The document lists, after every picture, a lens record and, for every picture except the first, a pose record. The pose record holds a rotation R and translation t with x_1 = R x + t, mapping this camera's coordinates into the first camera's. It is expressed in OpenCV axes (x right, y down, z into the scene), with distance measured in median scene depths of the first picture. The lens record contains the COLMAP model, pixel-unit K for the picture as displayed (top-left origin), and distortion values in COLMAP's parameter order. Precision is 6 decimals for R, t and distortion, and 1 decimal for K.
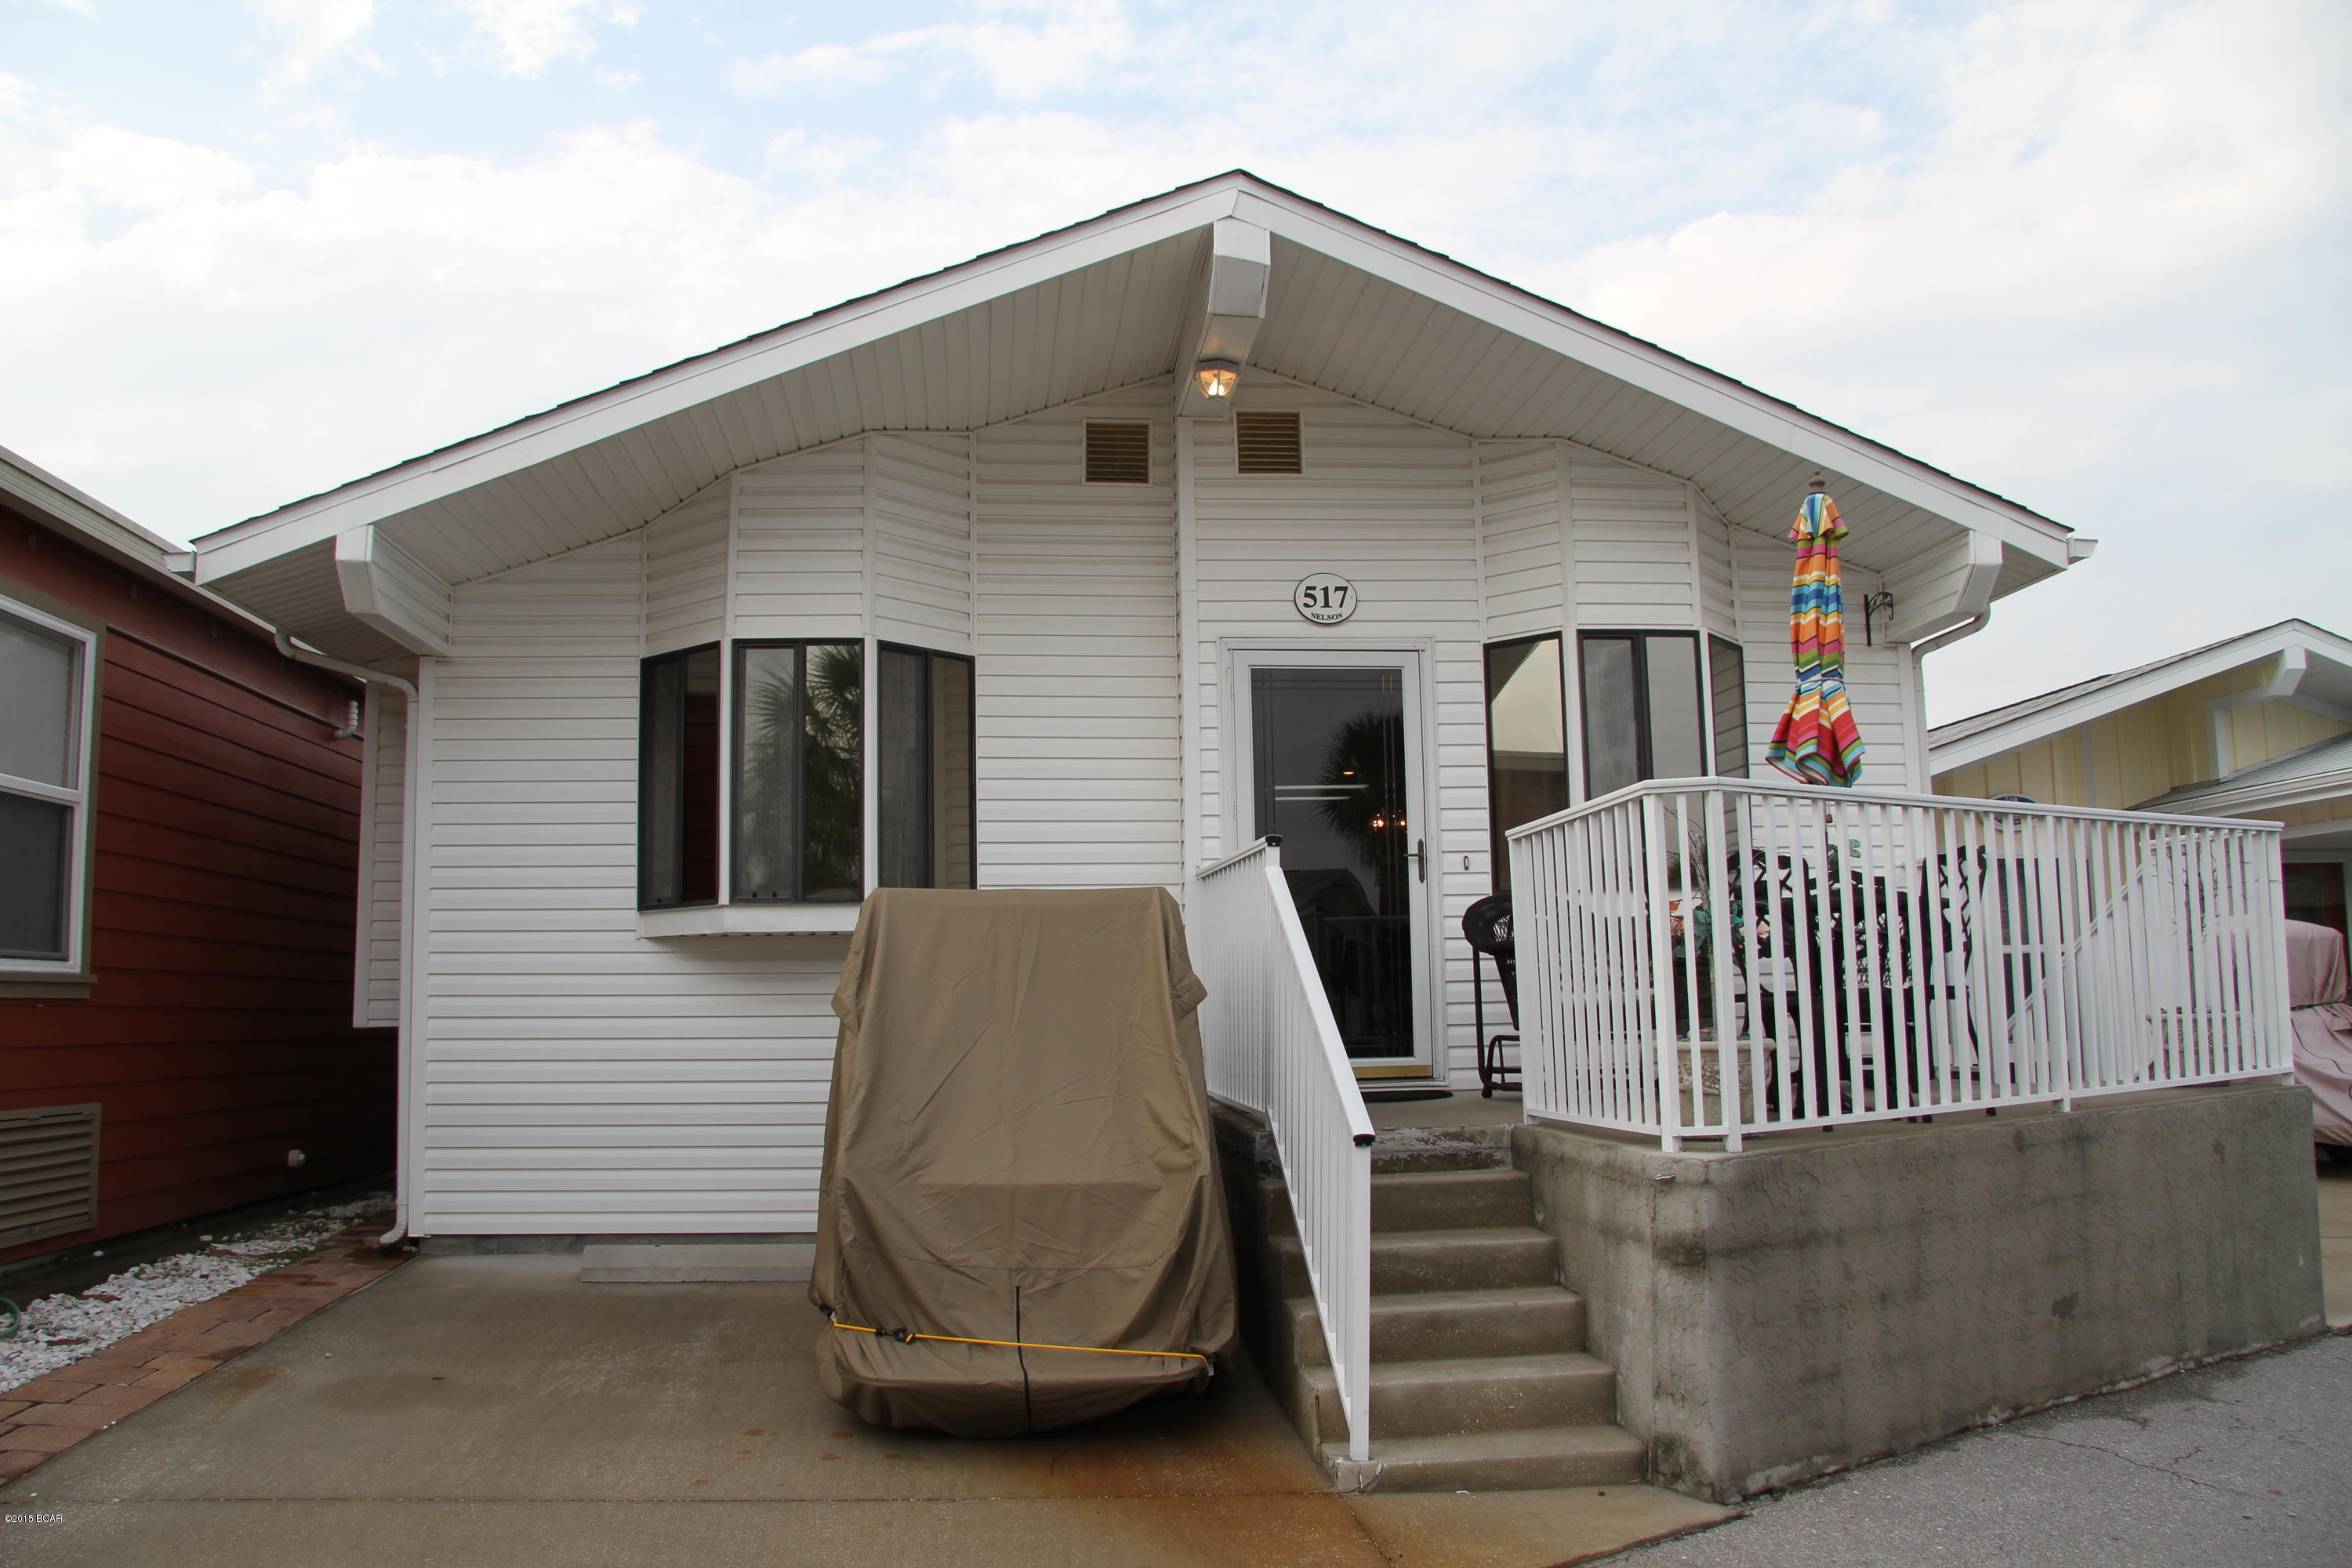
lens RADIAL K [[1832.3, 0, 1163.6], [0, 1832.3, 786.1], [0, 0, 1]] dist [-0.197543, 0.165804]
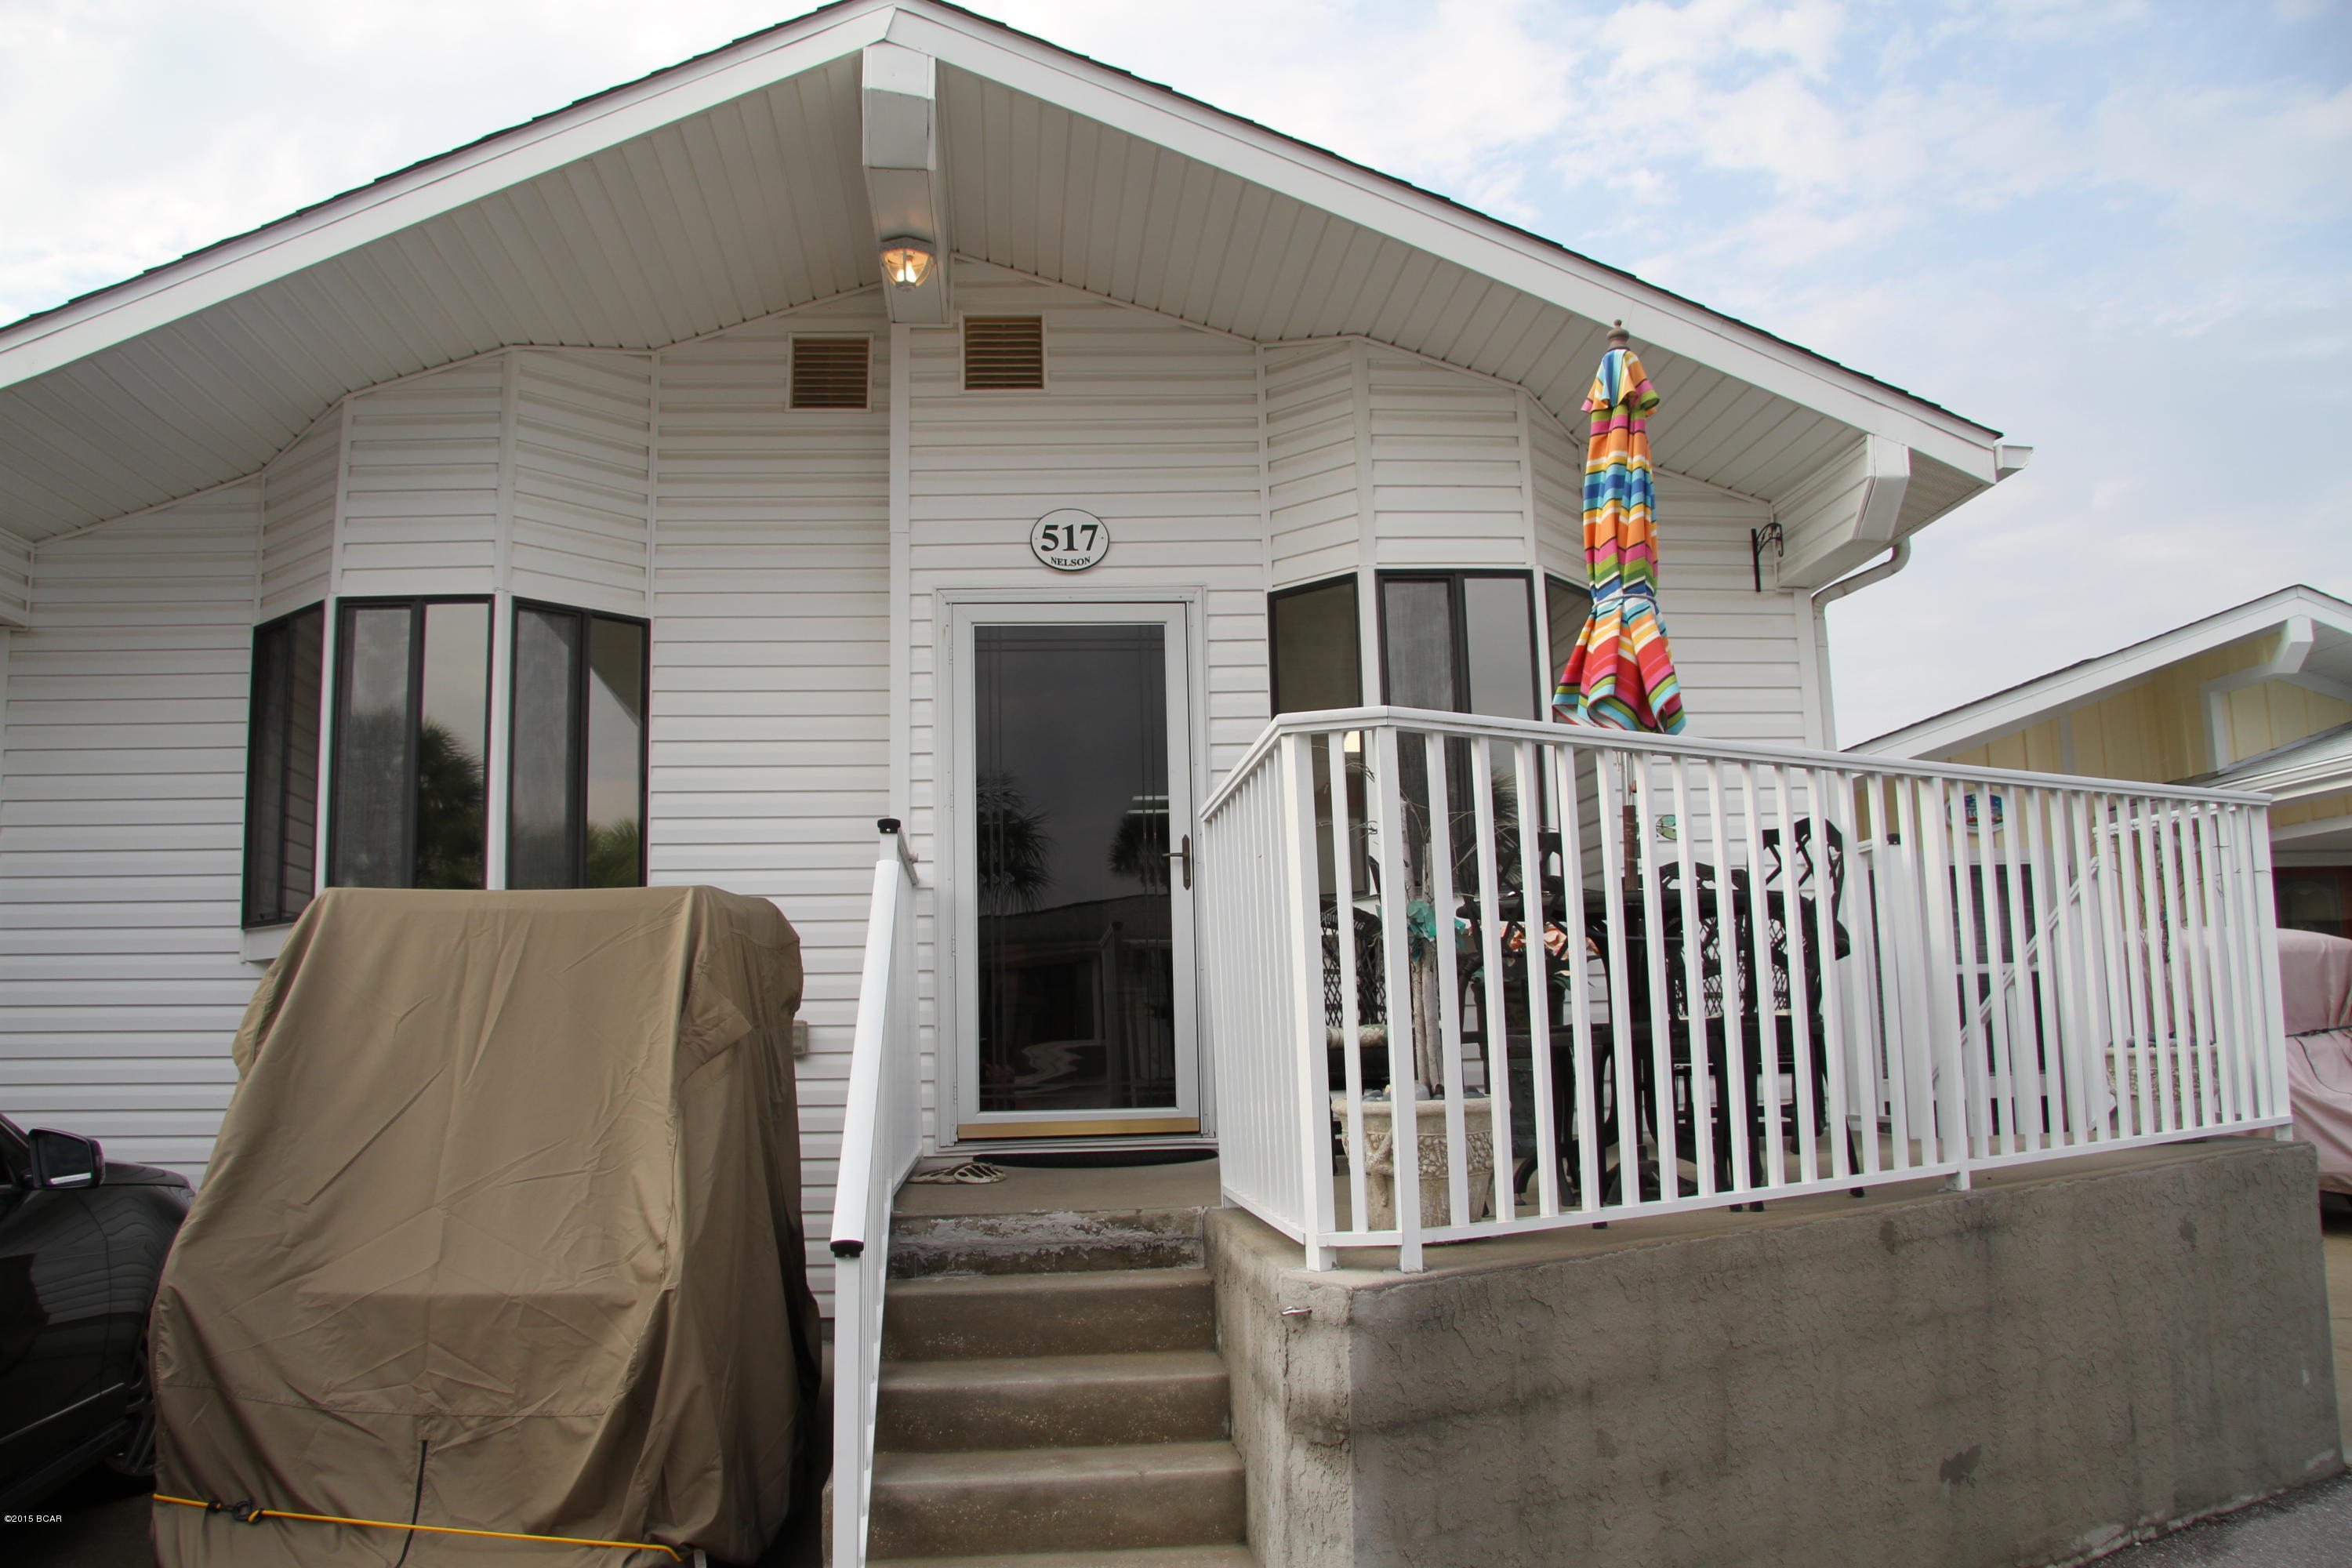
lens RADIAL K [[1832.3, 0, 1163.6], [0, 1832.3, 786.1], [0, 0, 1]] dist [-0.197543, 0.165804]
pose [[0.999900, -0.010139, -0.009816, 0.146499], [0.009969, 0.999802, -0.017192, 0.022392], [0.009989, 0.017093, 0.999804, 0.204842]]
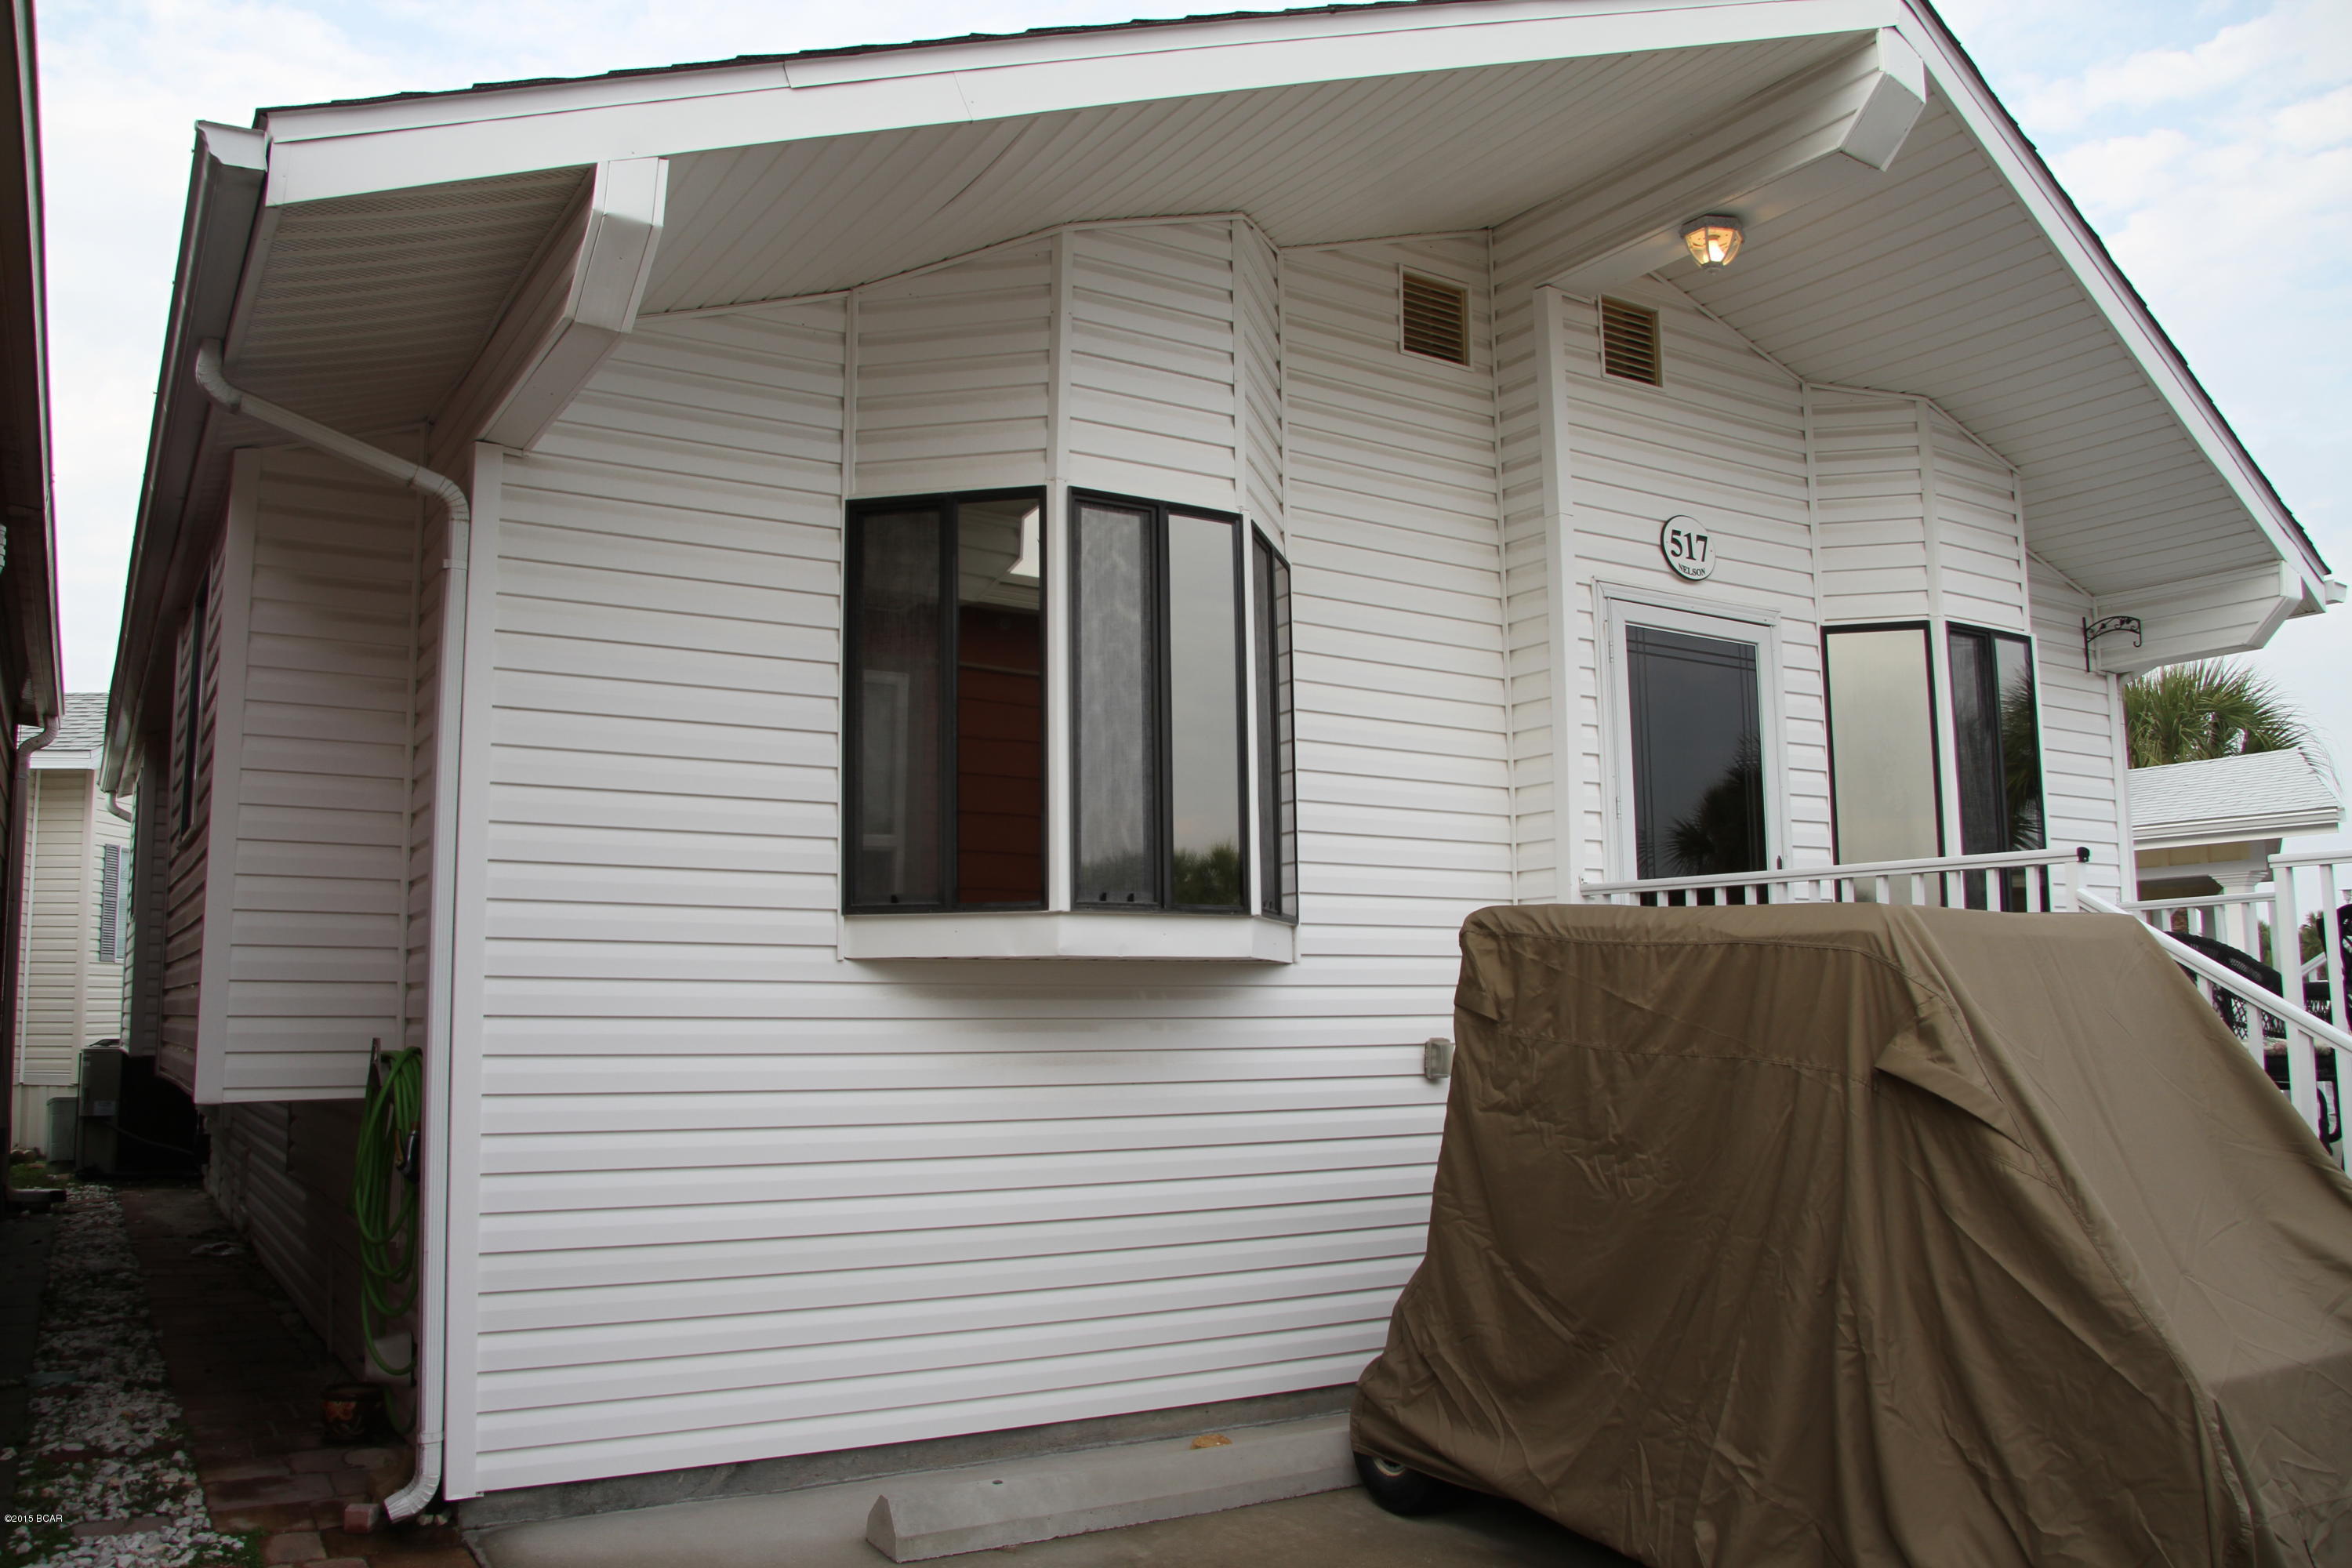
lens RADIAL K [[1832.3, 0, 1163.6], [0, 1832.3, 786.1], [0, 0, 1]] dist [-0.197543, 0.165804]
pose [[0.894401, 0.065977, 0.442372, -0.485871], [-0.063659, 0.997769, -0.020104, 0.033121], [-0.442712, -0.010180, 0.896606, 0.425000]]
